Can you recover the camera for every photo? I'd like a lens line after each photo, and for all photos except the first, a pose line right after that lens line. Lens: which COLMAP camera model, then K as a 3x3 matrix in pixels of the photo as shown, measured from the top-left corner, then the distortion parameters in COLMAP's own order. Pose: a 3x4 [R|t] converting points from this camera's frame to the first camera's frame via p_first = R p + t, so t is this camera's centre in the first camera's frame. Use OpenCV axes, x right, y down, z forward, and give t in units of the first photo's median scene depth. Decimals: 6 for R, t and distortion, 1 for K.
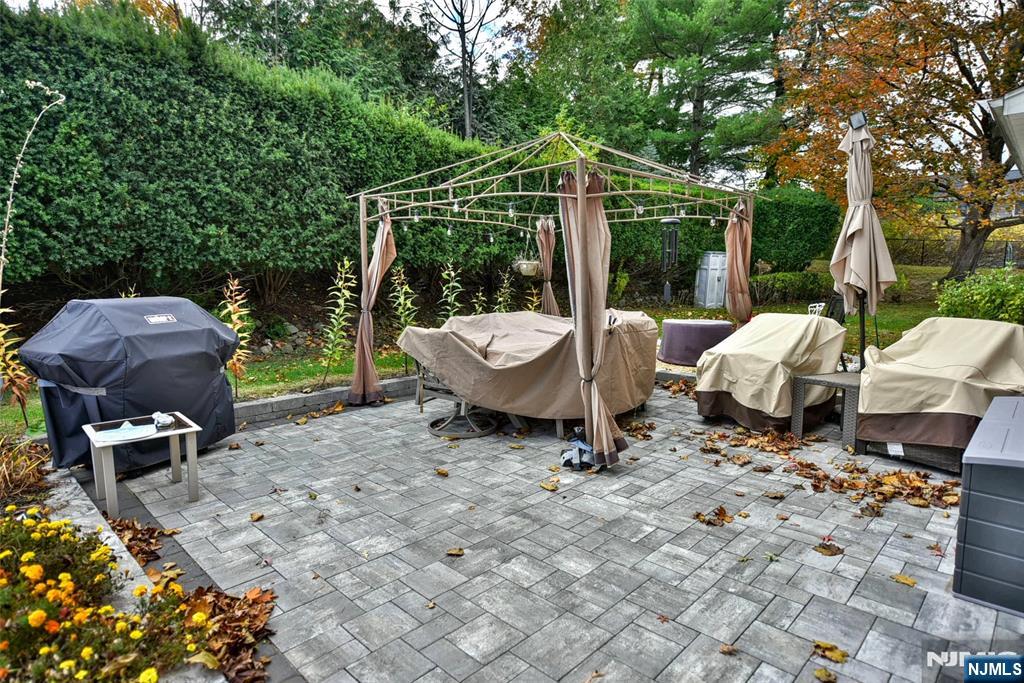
lens RADIAL K [[580.0, 0, 513.1], [0, 580.0, 345.9], [0, 0, 1]] dist [-0.004692, 0.001244]
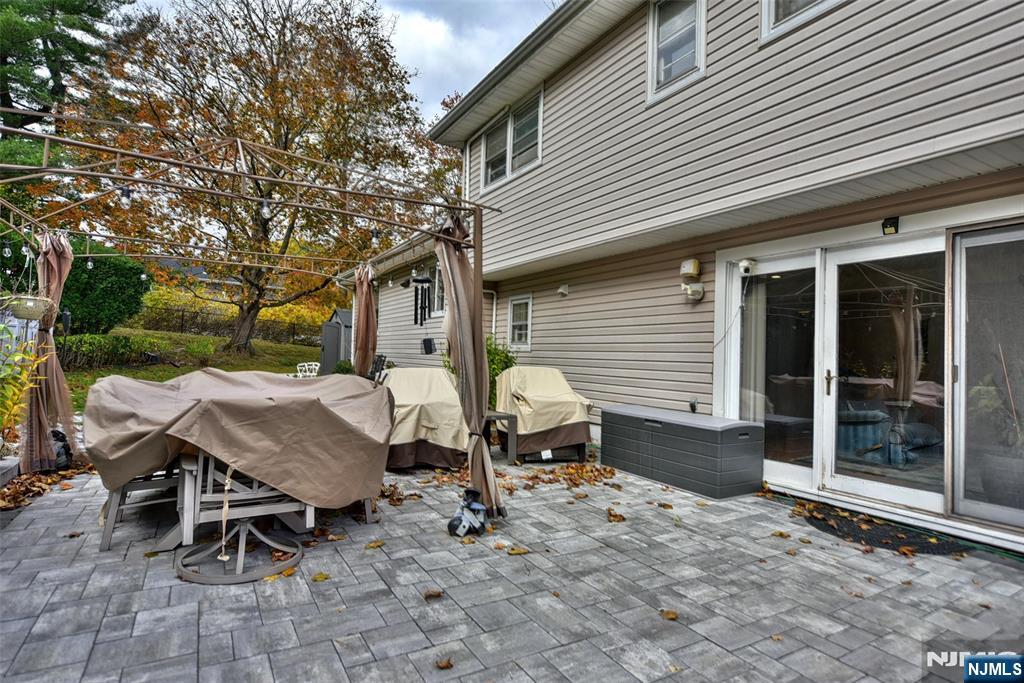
lens RADIAL K [[545.2, 0, 516.6], [0, 545.2, 339.1], [0, 0, 1]] dist [-0.003622, -0.000202]
pose [[0.245821, 0.038134, 0.968565, -0.702245], [0.090951, 0.993910, -0.062215, -0.033688], [-0.965039, 0.103386, 0.240856, 0.676067]]
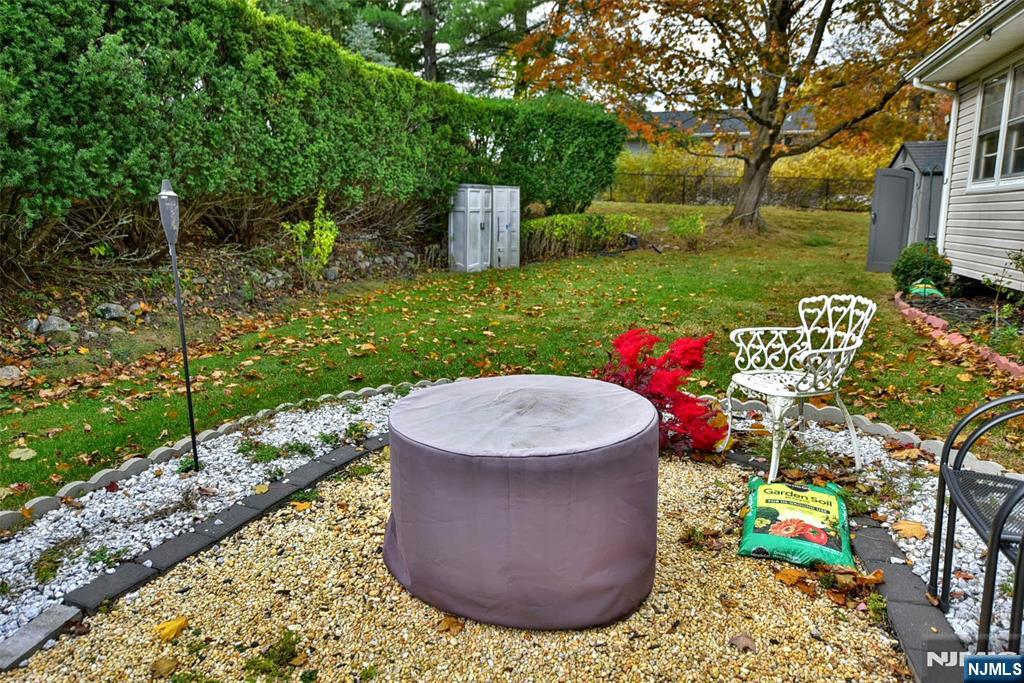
lens RADIAL K [[580.0, 0, 517.8], [0, 580.0, 336.1], [0, 0, 1]] dist [-0.004692, 0.001244]
pose [[0.902459, -0.105477, 0.417663, 0.381050], [0.076019, 0.993338, 0.086602, -0.170299], [-0.424015, -0.046405, 0.904465, 1.415803]]
